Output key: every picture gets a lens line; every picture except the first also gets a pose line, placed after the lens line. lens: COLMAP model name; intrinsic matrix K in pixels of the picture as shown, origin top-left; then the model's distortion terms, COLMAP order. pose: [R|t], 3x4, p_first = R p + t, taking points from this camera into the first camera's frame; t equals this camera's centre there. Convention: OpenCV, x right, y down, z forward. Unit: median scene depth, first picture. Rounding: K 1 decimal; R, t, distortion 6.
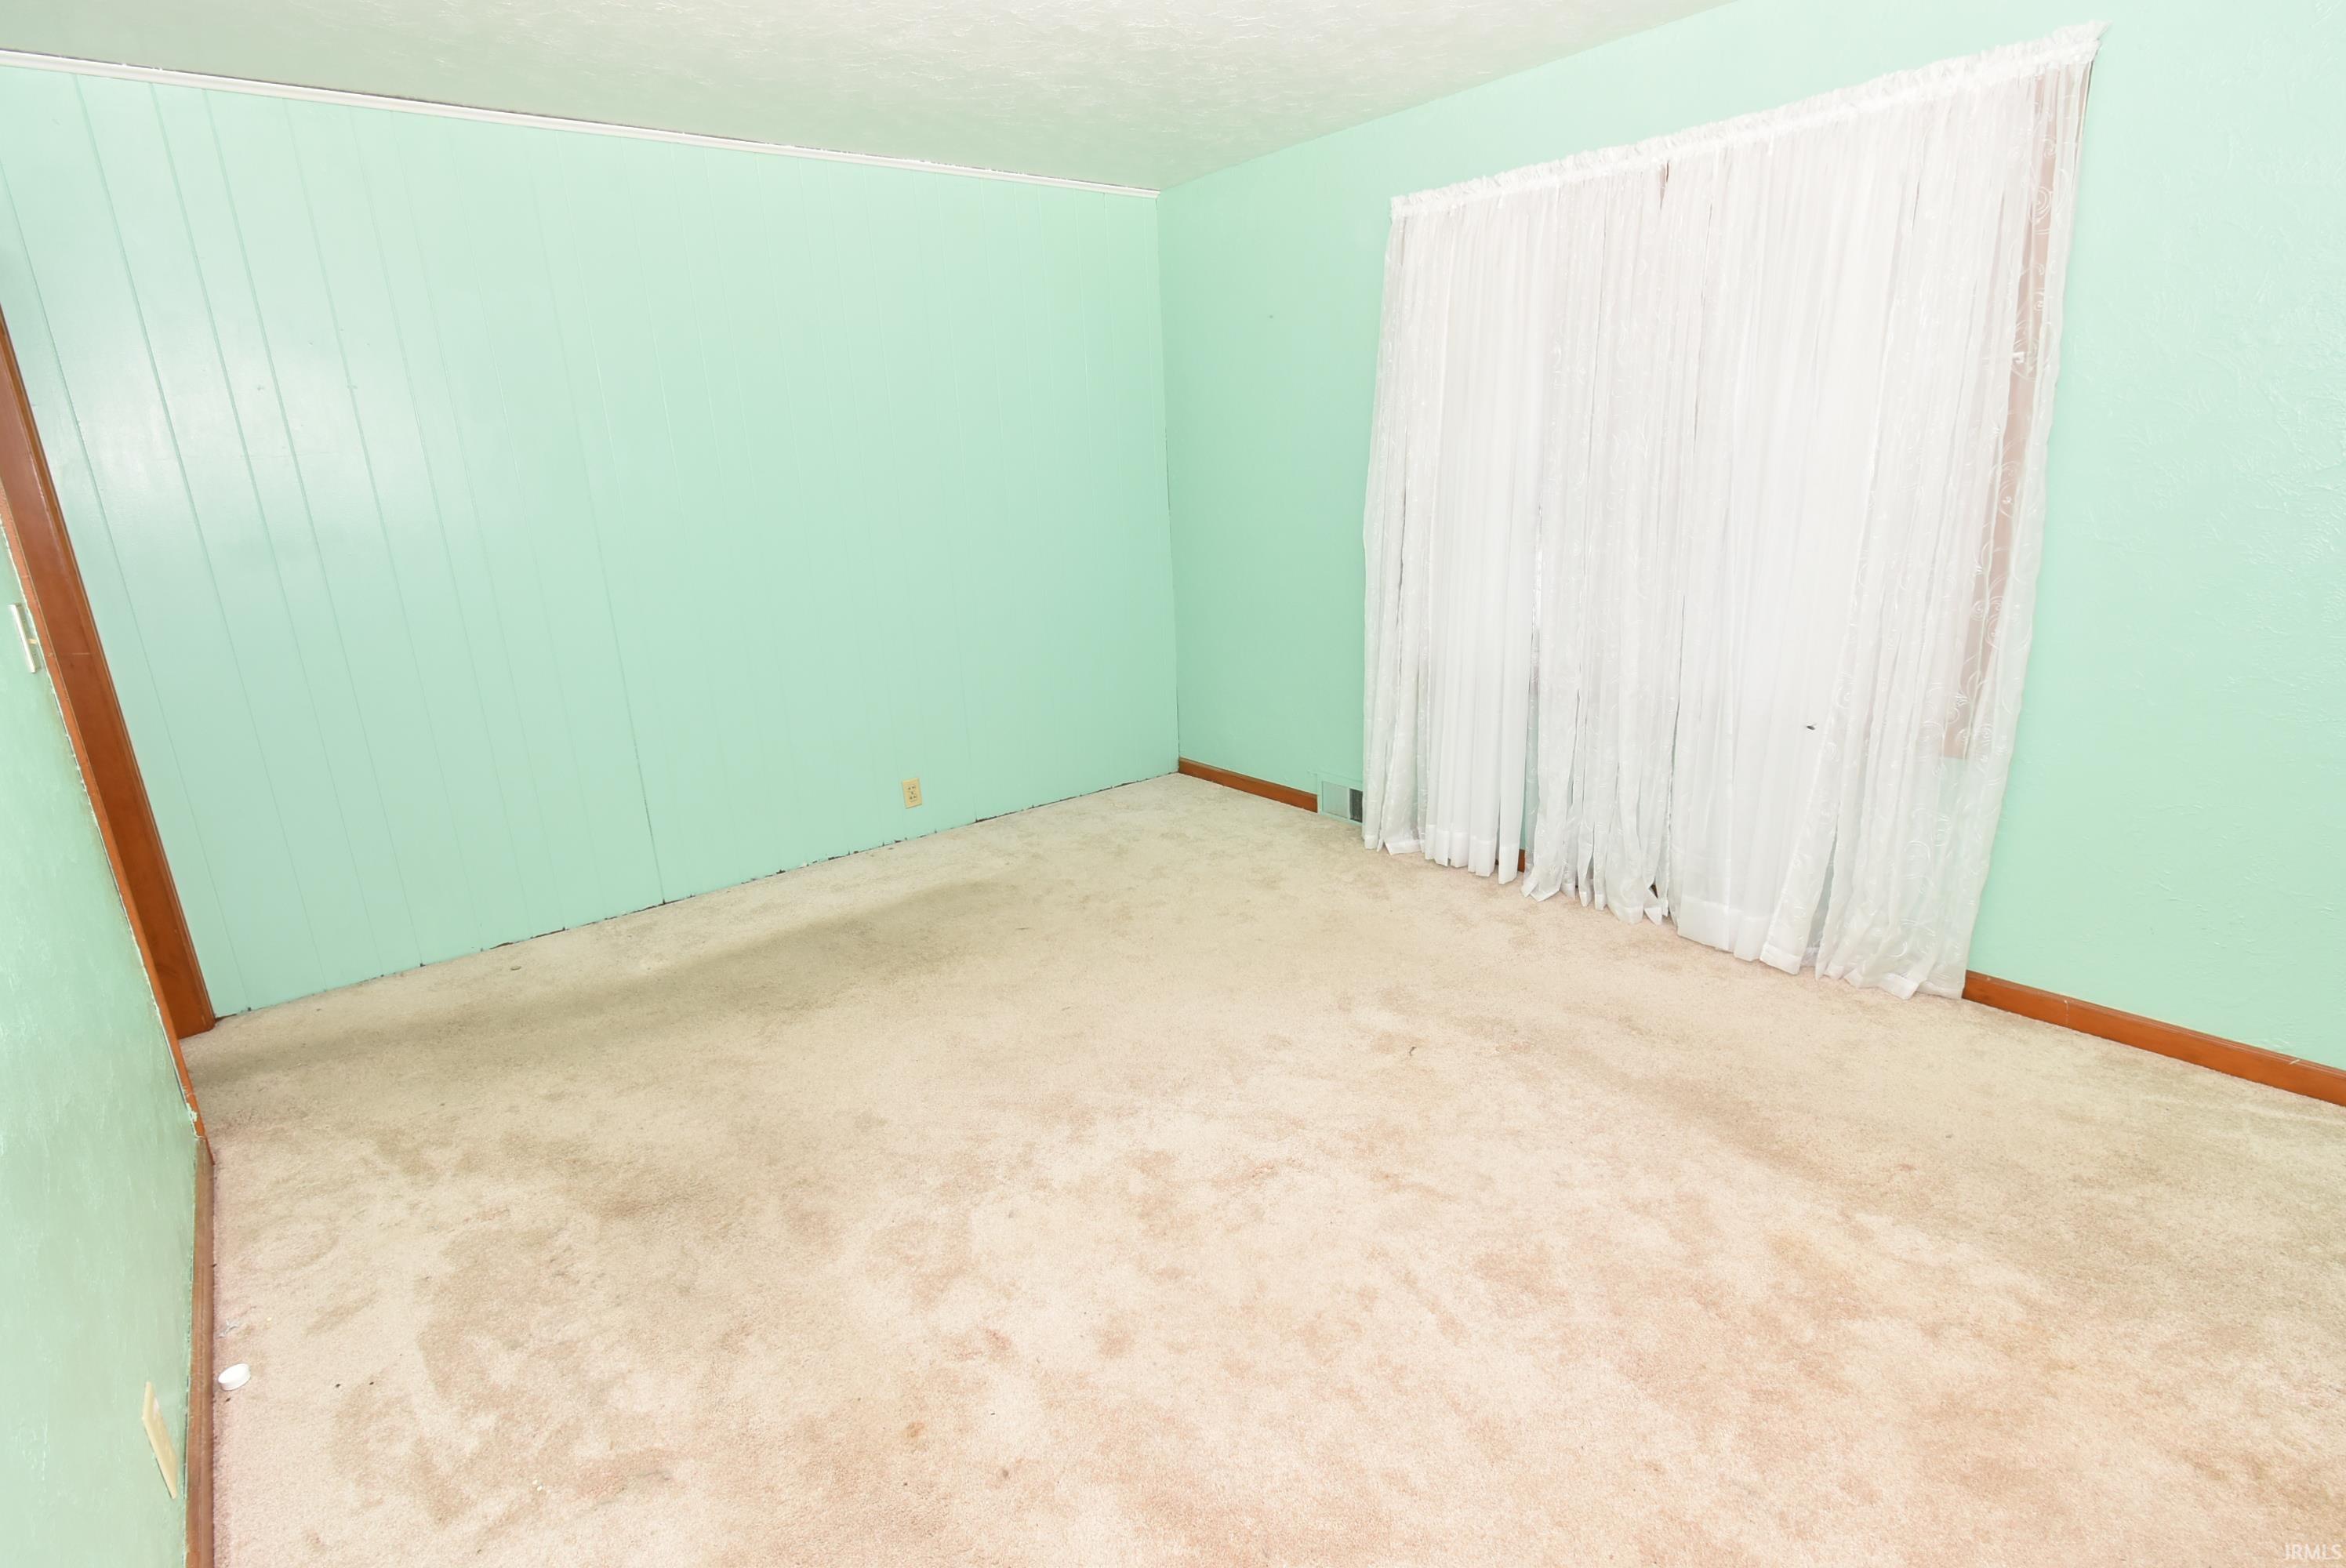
lens RADIAL K [[1138.0, 0, 1173.0], [0, 1138.0, 784.0], [0, 0, 1]] dist [-0.000307, 0.000346]
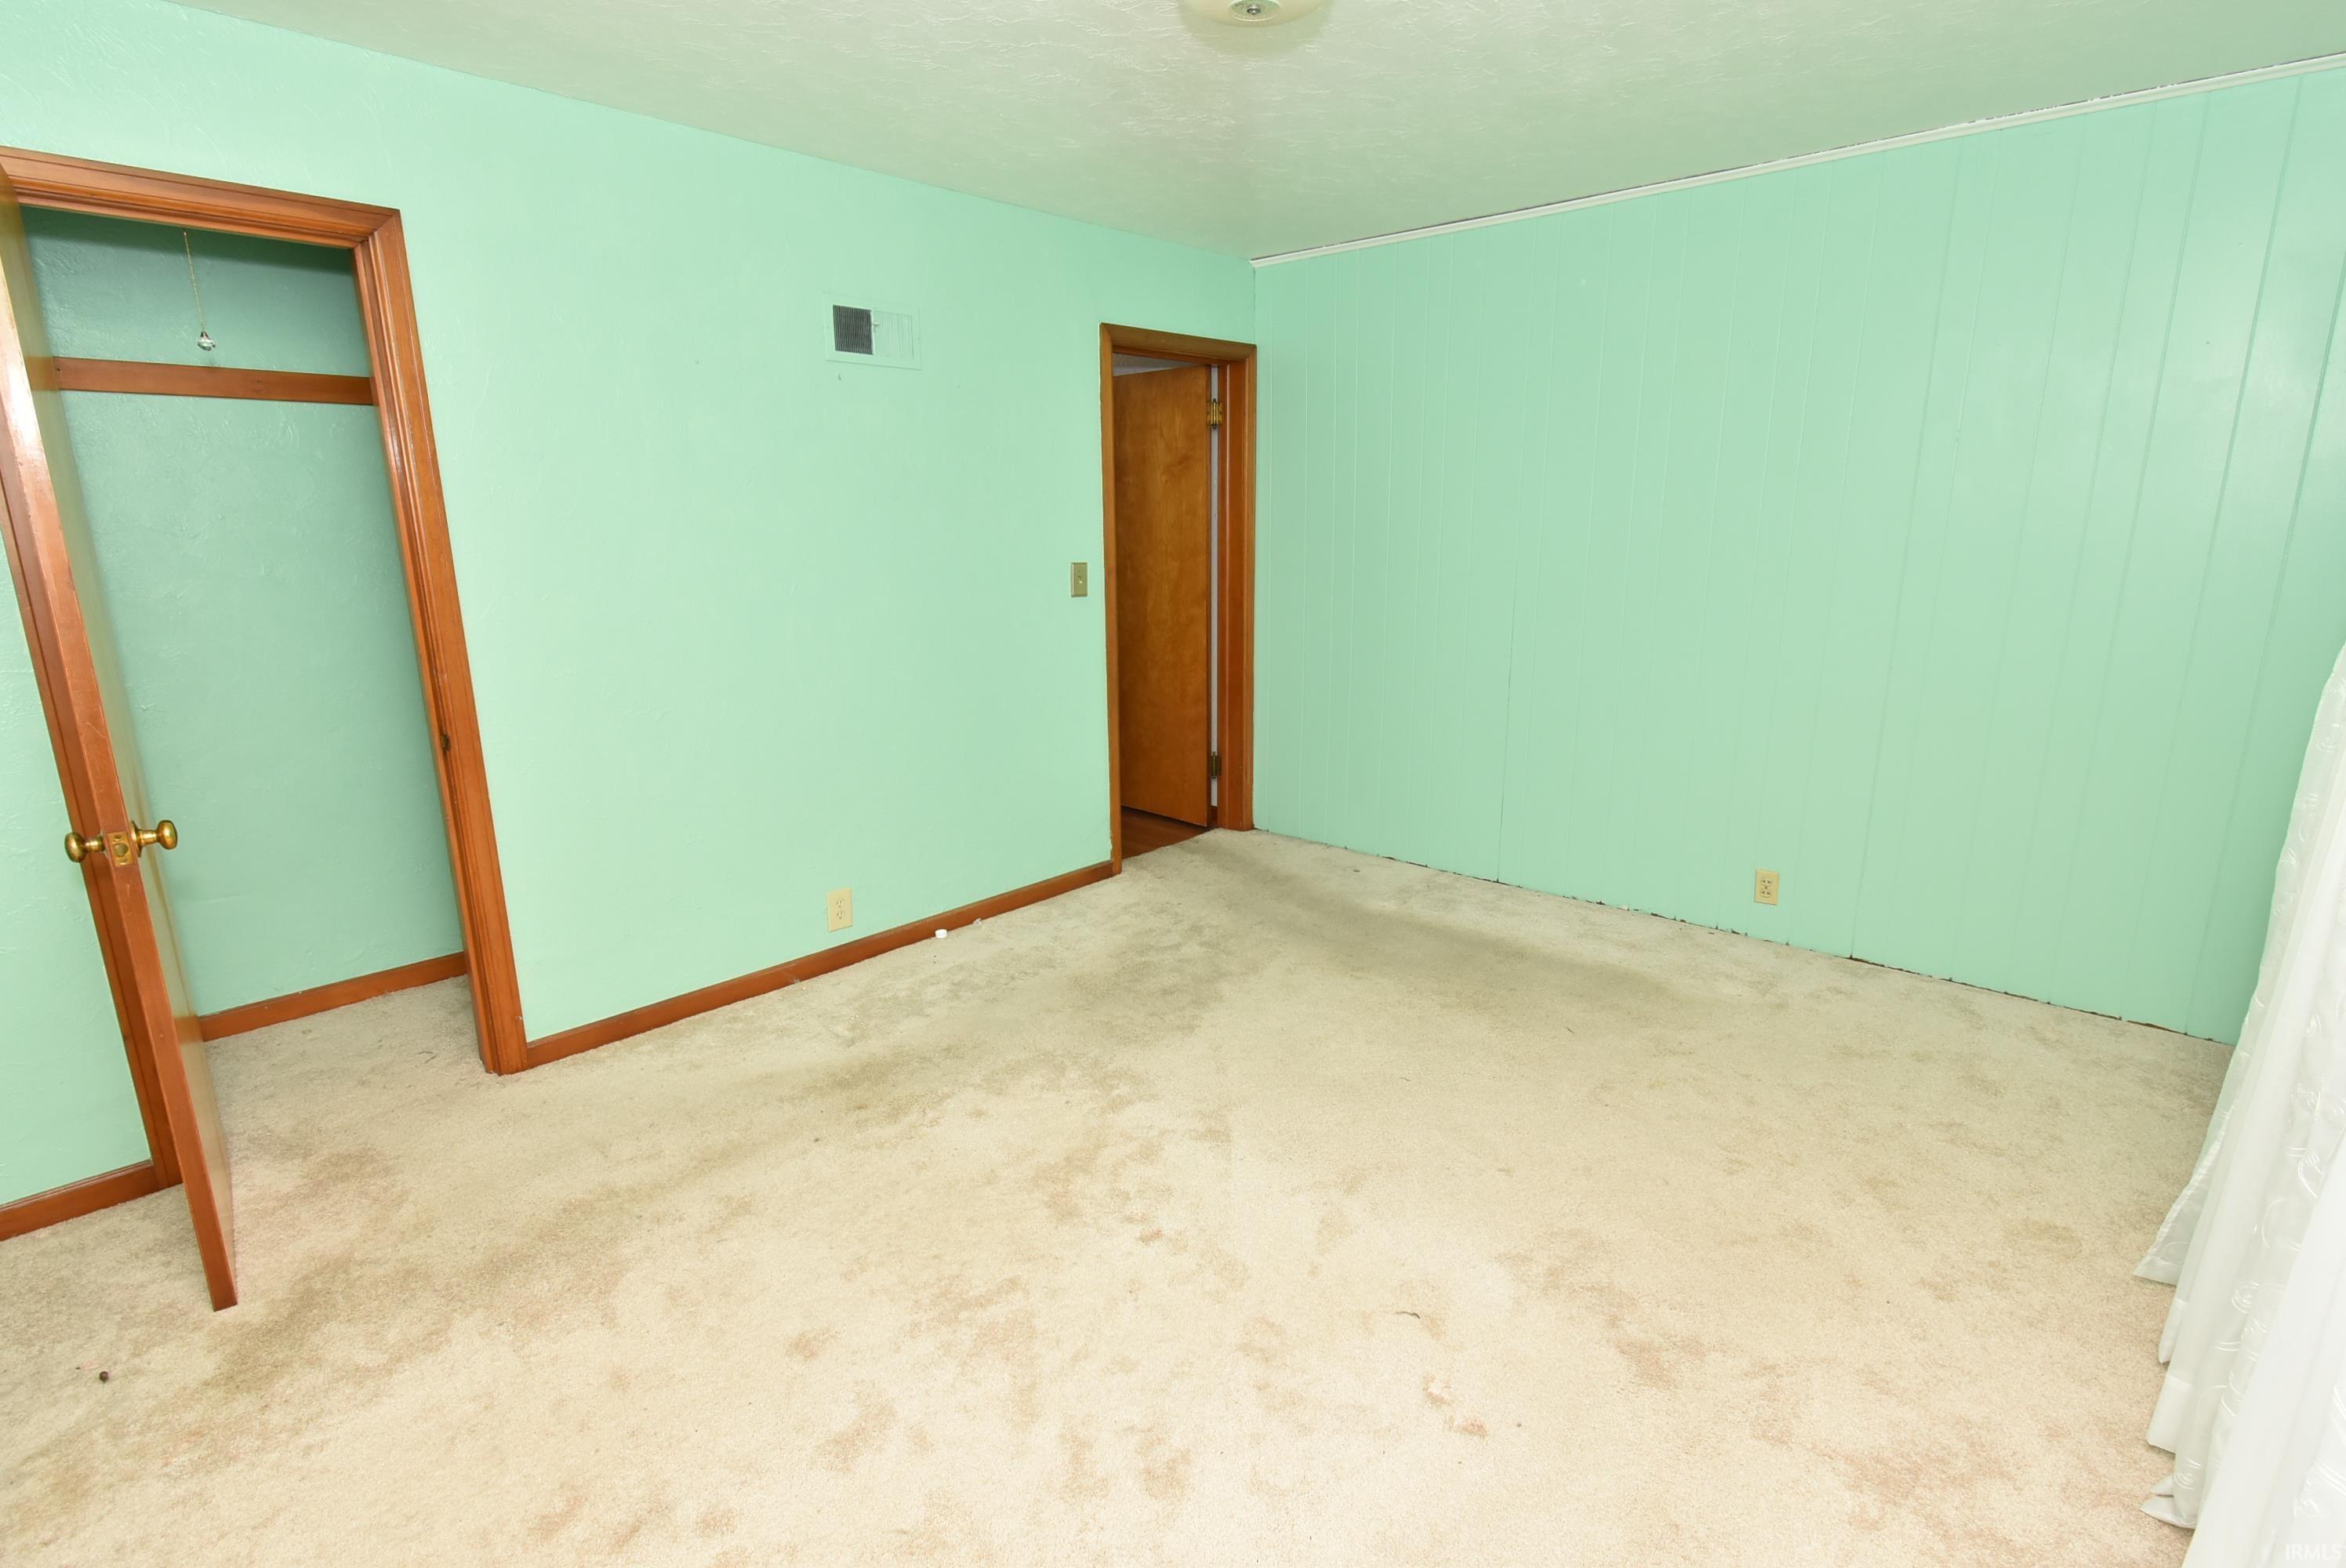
lens RADIAL K [[1138.0, 0, 1173.0], [0, 1138.0, 784.0], [0, 0, 1]] dist [-0.000307, 0.000346]
pose [[0.163647, 0.273464, -0.947859, 0.570340], [-0.272129, 0.936047, 0.223073, -0.157481], [0.948243, 0.221434, 0.227599, 0.427278]]
